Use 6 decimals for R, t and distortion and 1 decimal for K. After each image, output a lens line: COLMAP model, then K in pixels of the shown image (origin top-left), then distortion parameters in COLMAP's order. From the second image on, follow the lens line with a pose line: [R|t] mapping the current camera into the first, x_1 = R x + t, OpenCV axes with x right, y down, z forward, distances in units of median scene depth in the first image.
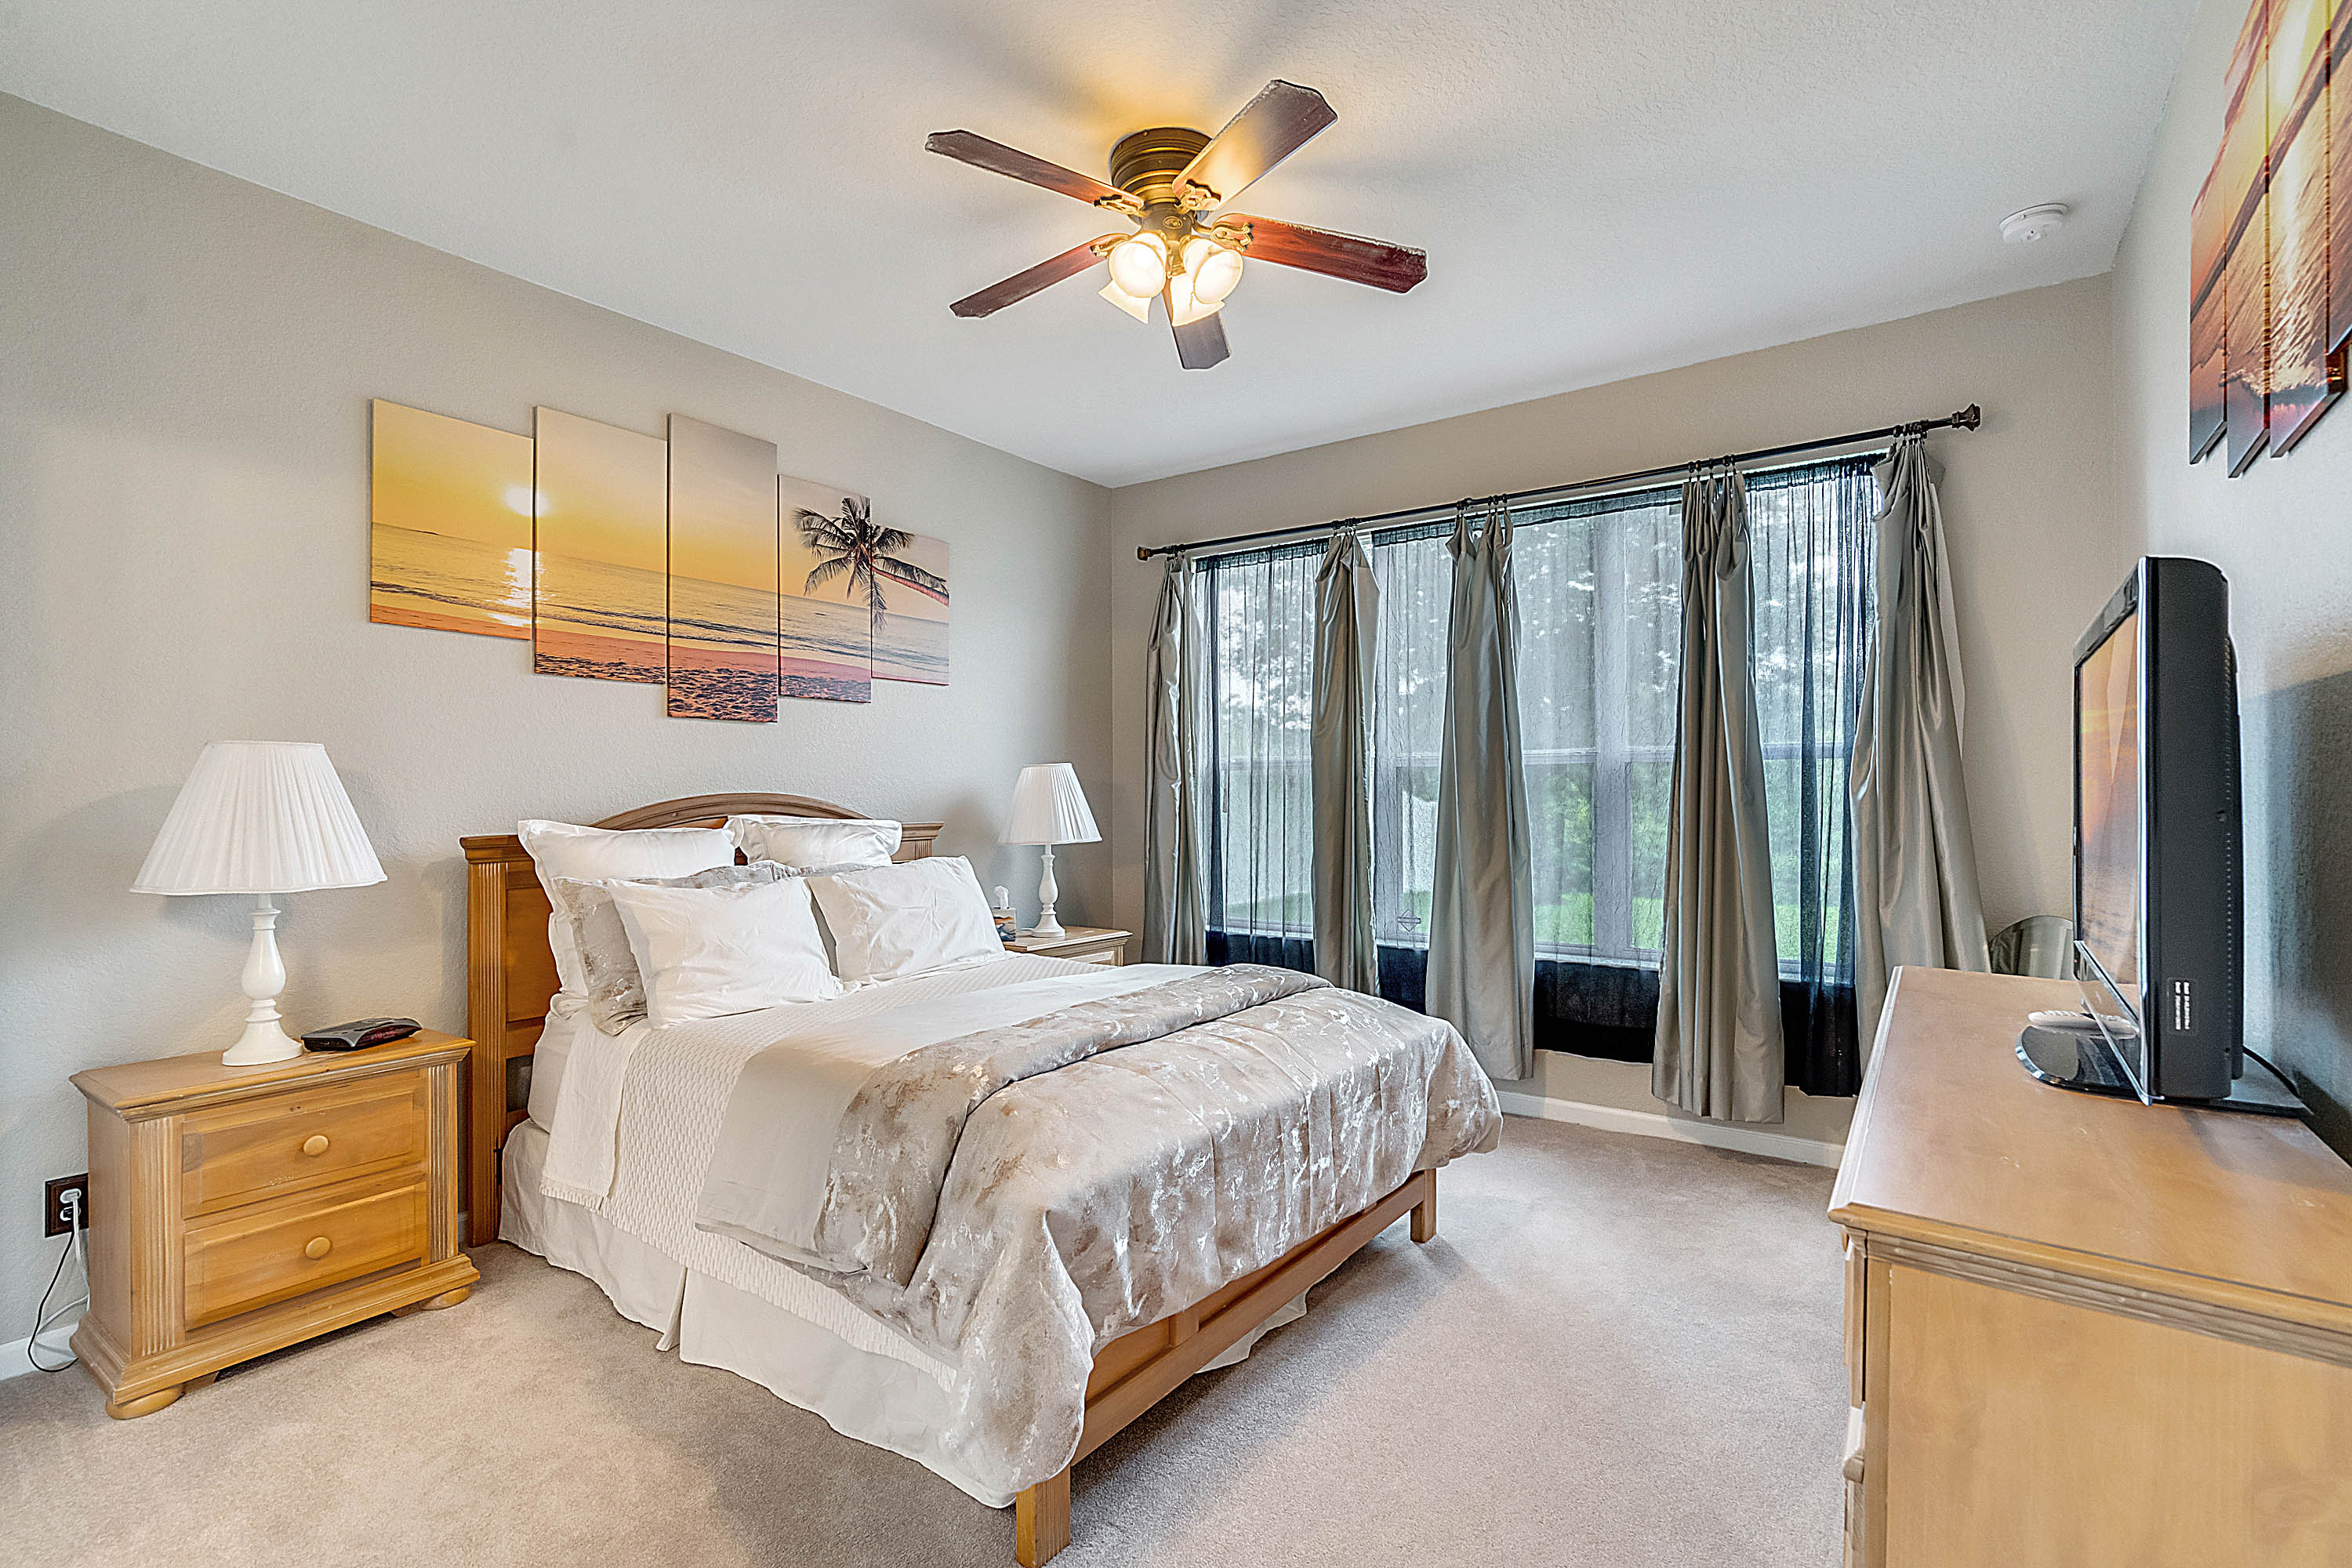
lens RADIAL K [[1081.6, 0, 1167.9], [0, 1081.6, 787.8], [0, 0, 1]] dist [-0.009537, 0.004833]
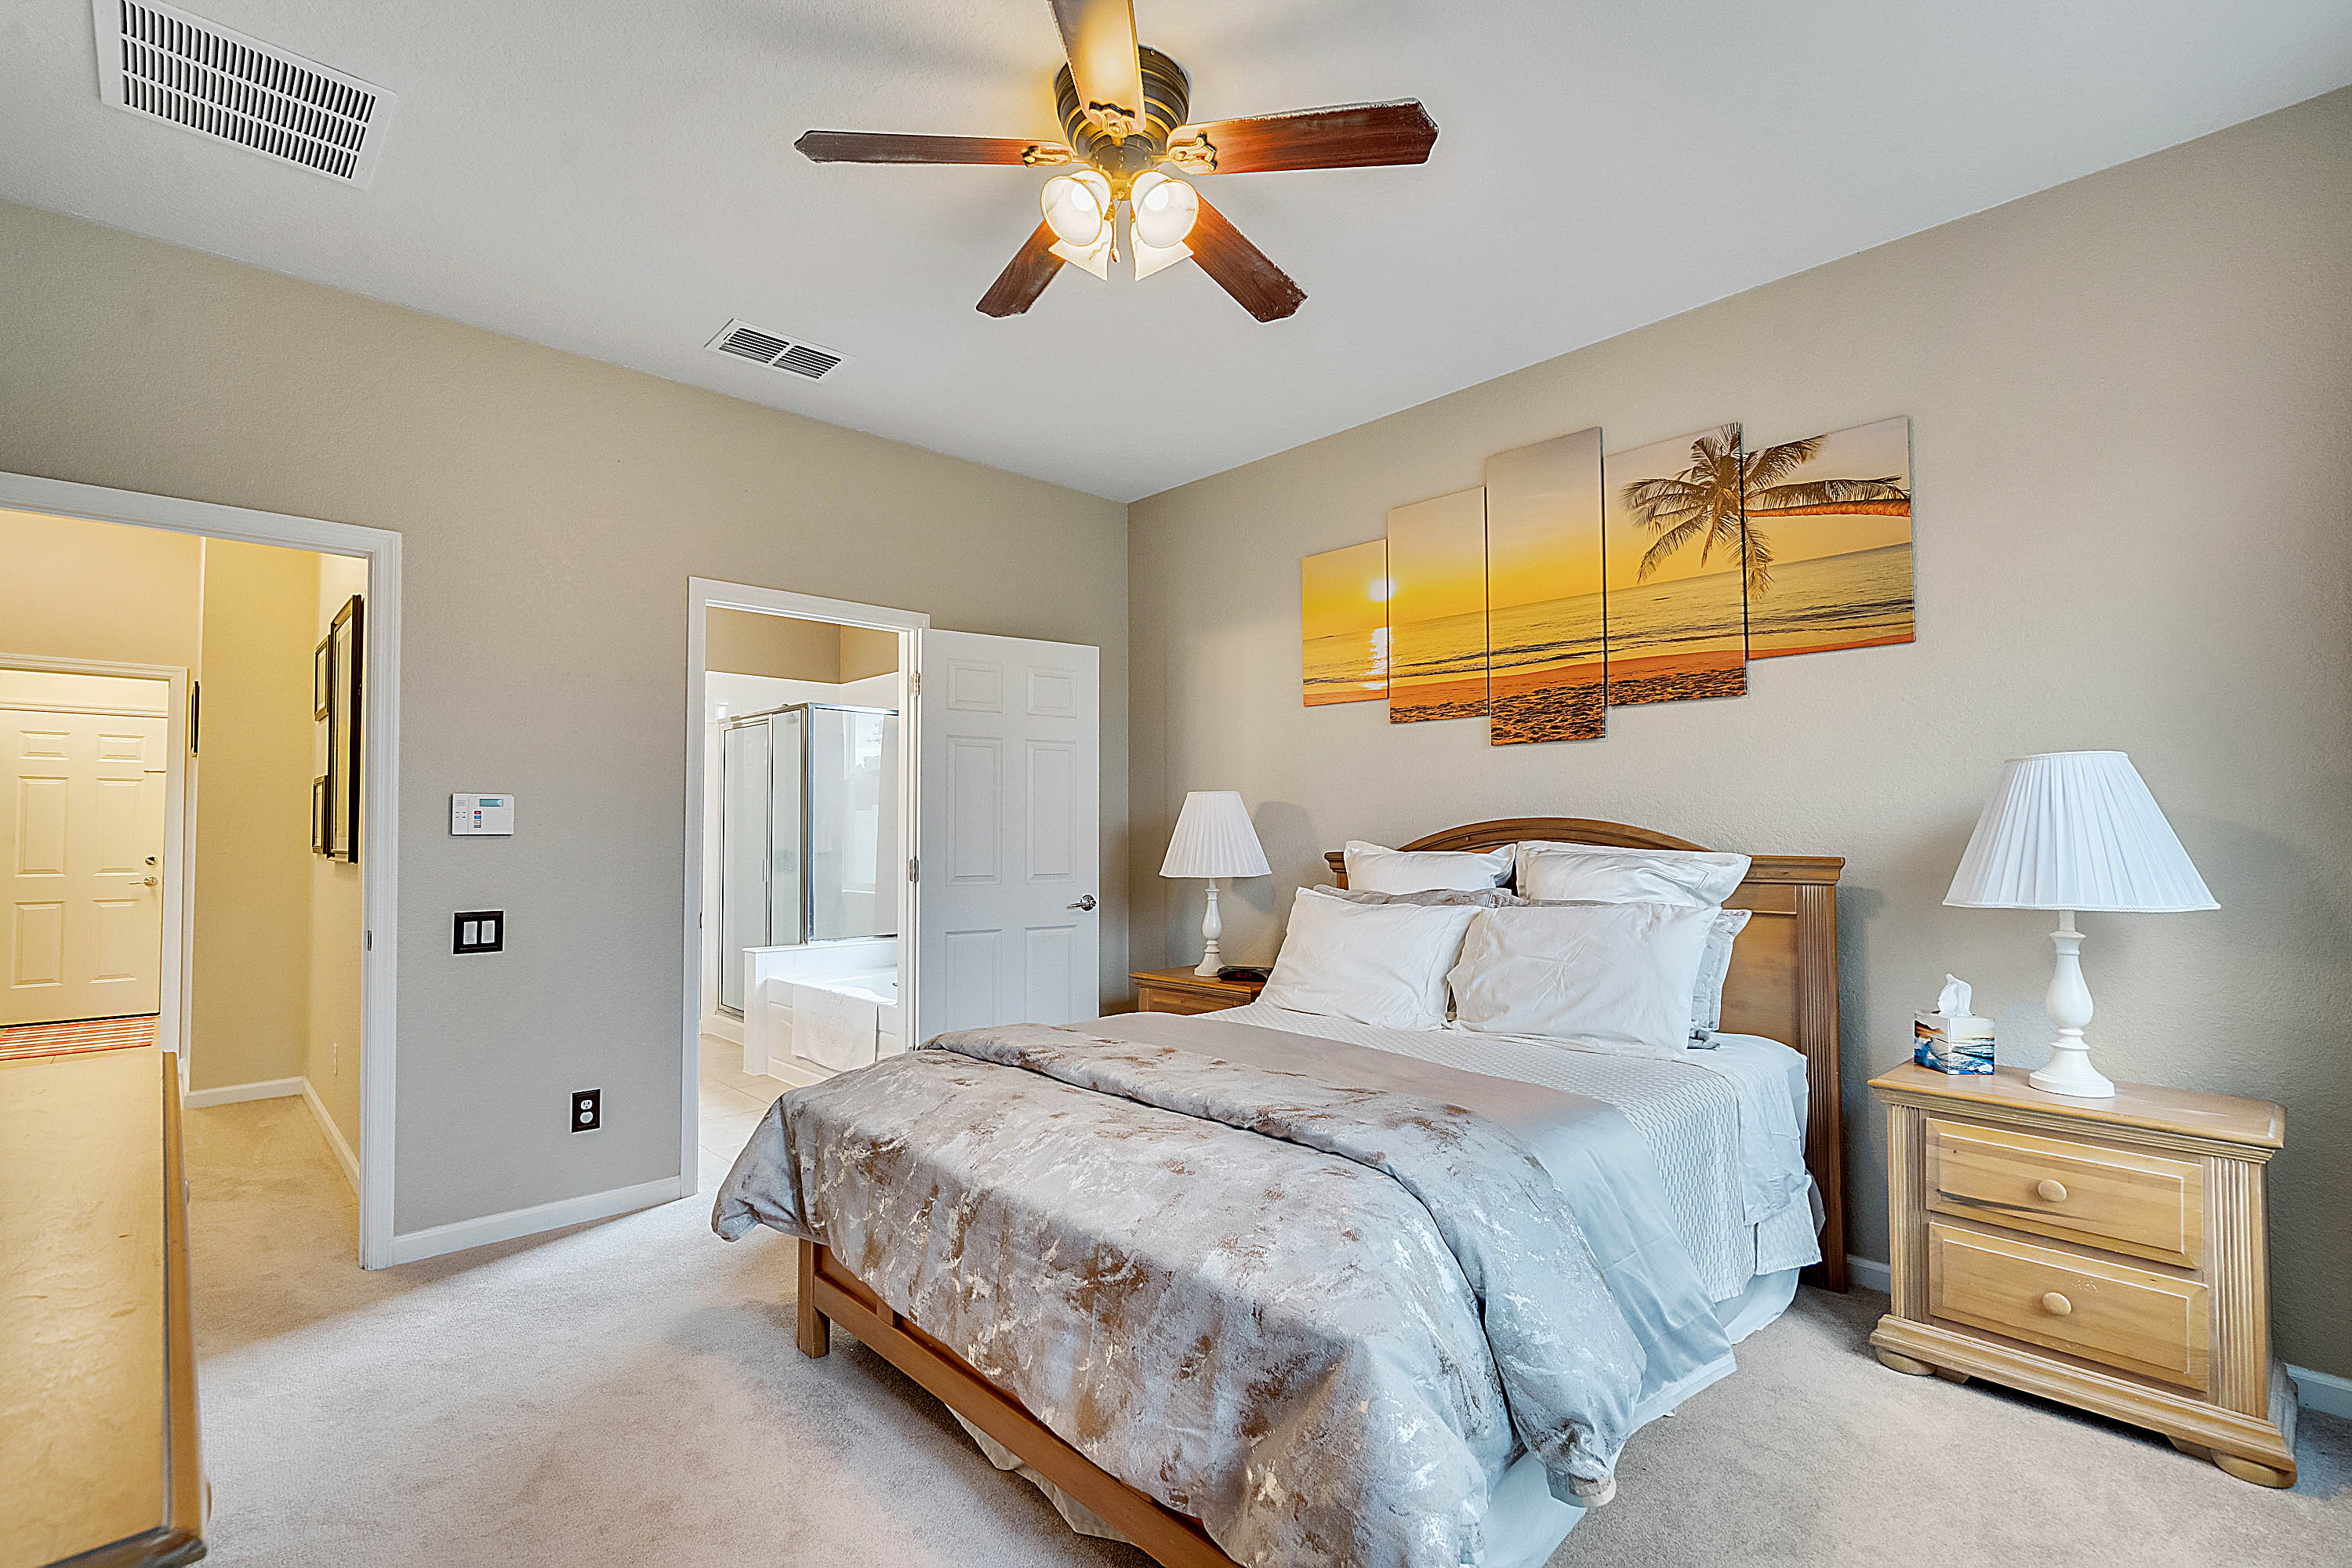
lens RADIAL K [[1081.6, 0, 1164.9], [0, 1081.6, 787.7], [0, 0, 1]] dist [-0.009537, 0.004833]
pose [[-0.196991, -0.036573, -0.979723, 0.605917], [0.008739, 0.999199, -0.039057, 0.012463], [0.980366, -0.016256, -0.196513, 0.870516]]
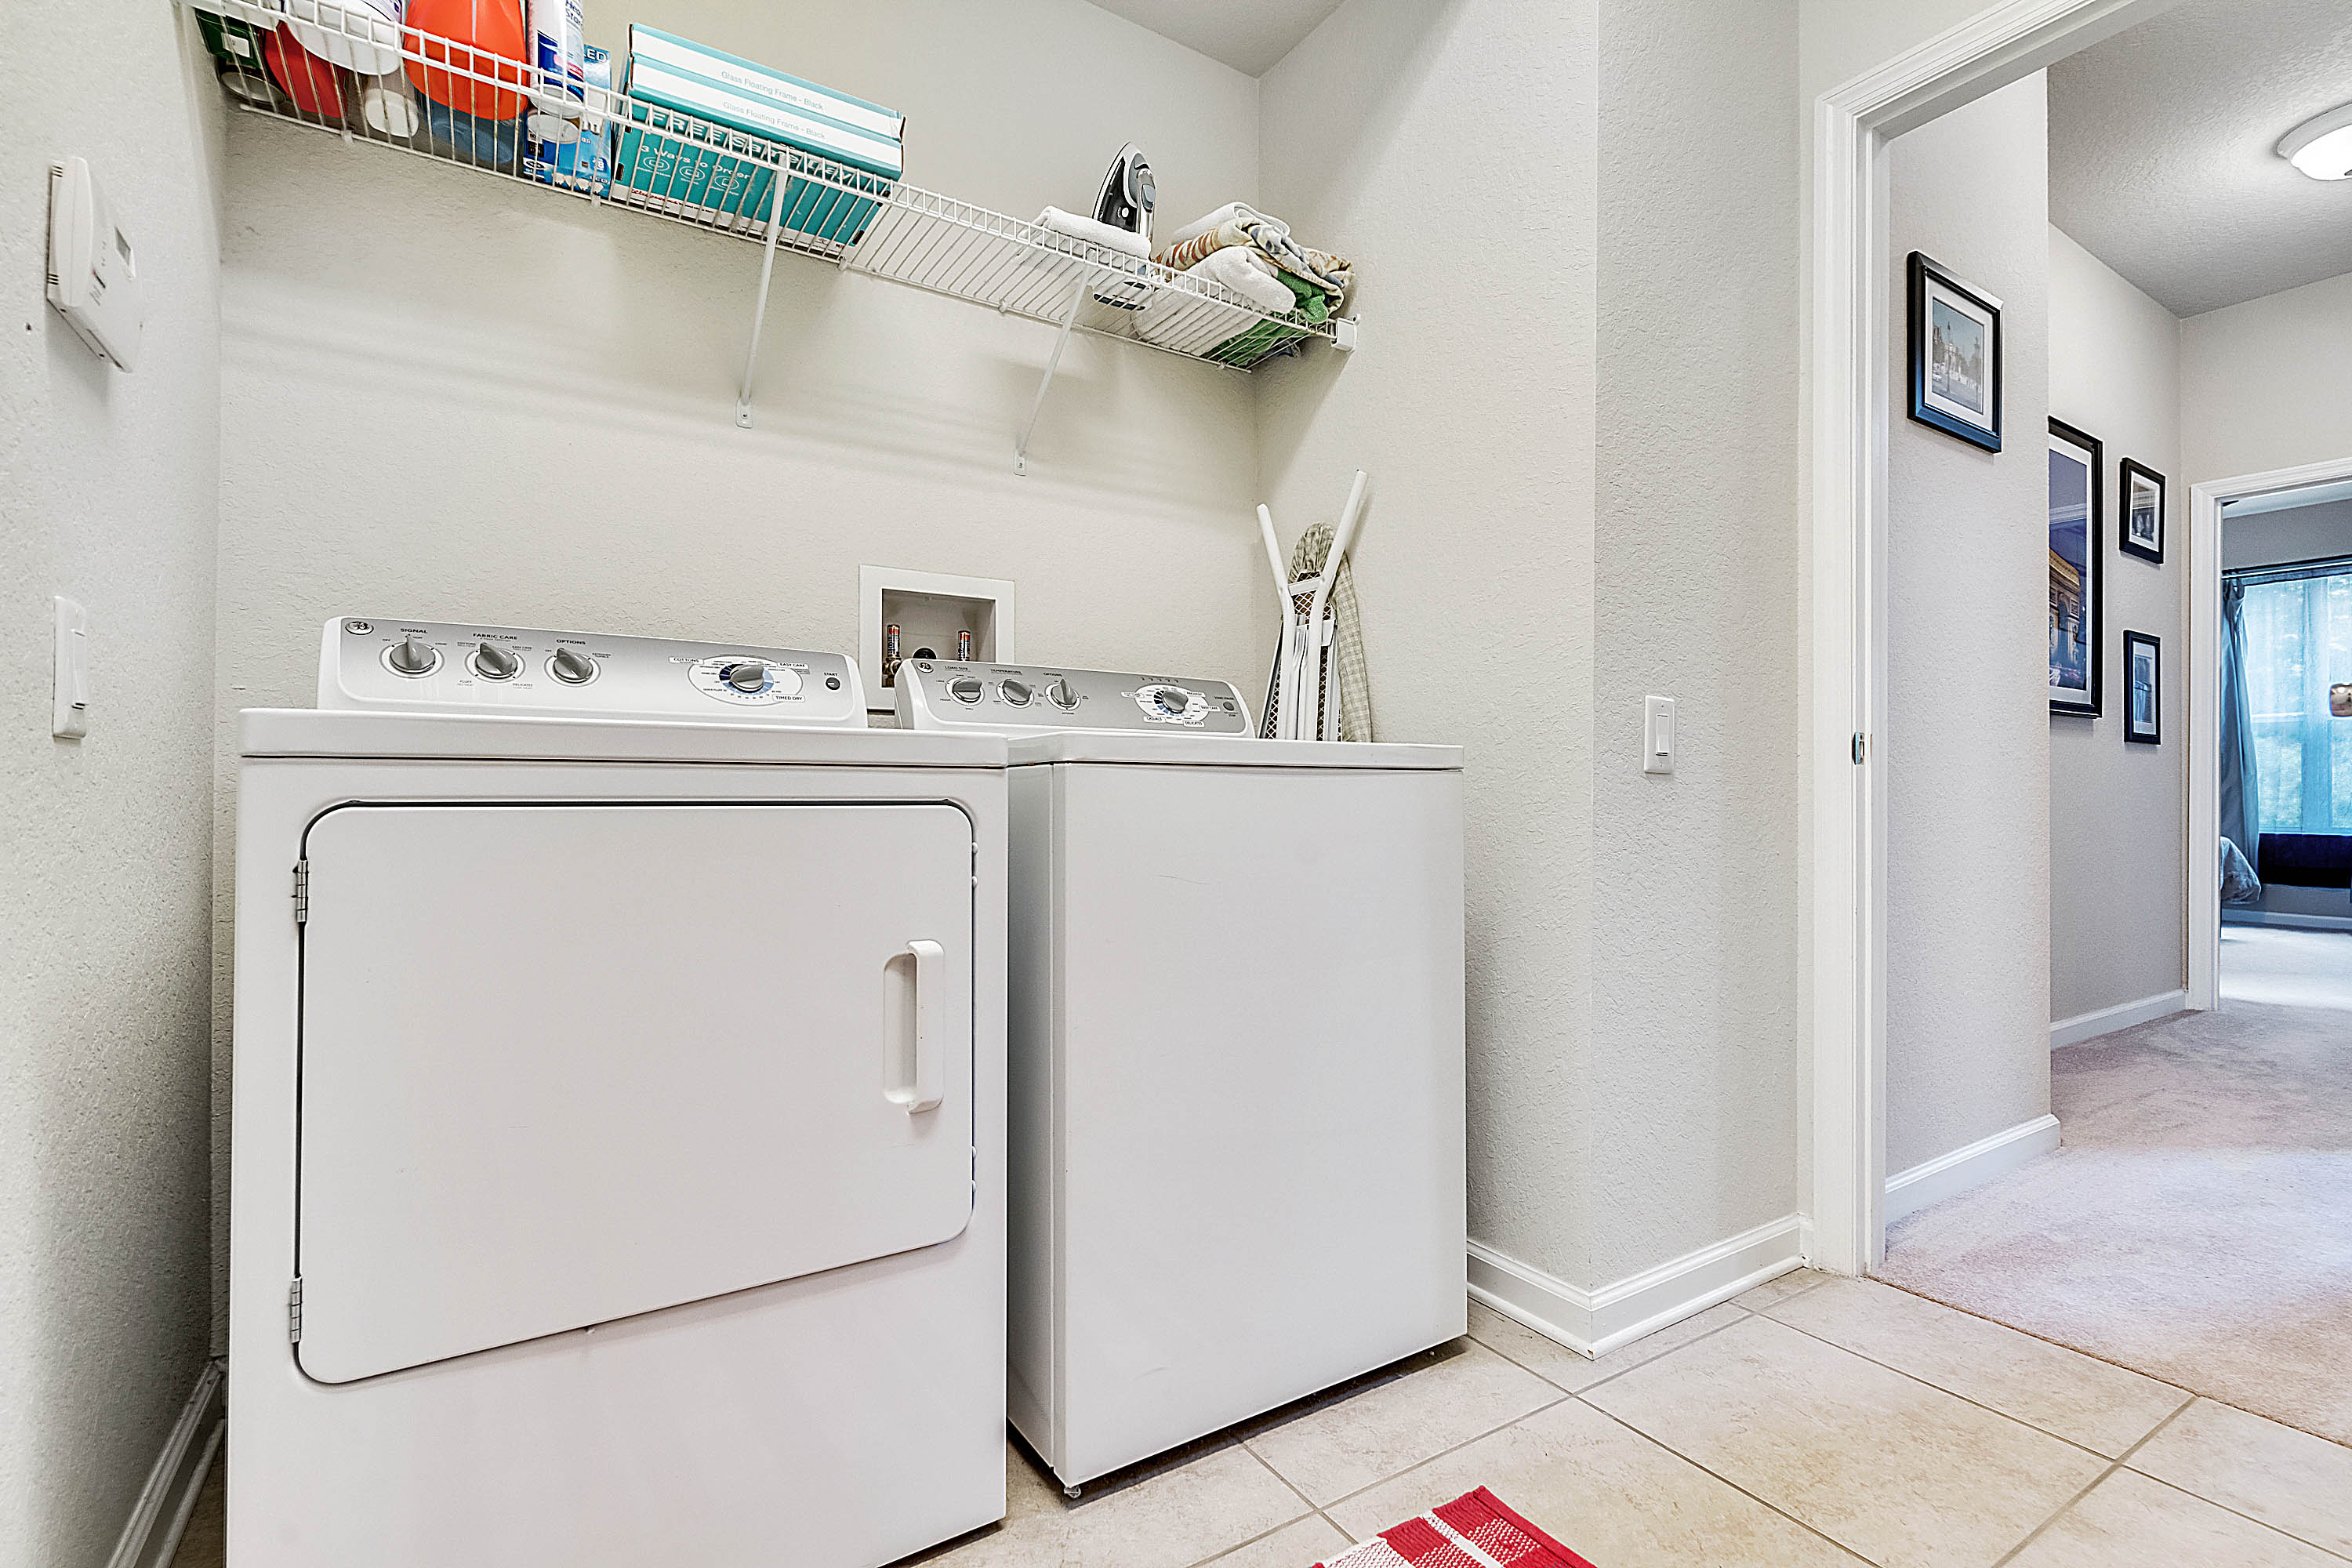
lens RADIAL K [[1081.6, 0, 1170.4], [0, 1081.6, 795.9], [0, 0, 1]] dist [-0.009537, 0.004833]
pose [[0.930517, 0.011171, -0.366079, -0.508891], [-0.007120, 0.999898, 0.012415, 0.069145], [0.366180, -0.008946, 0.930501, -0.972721]]
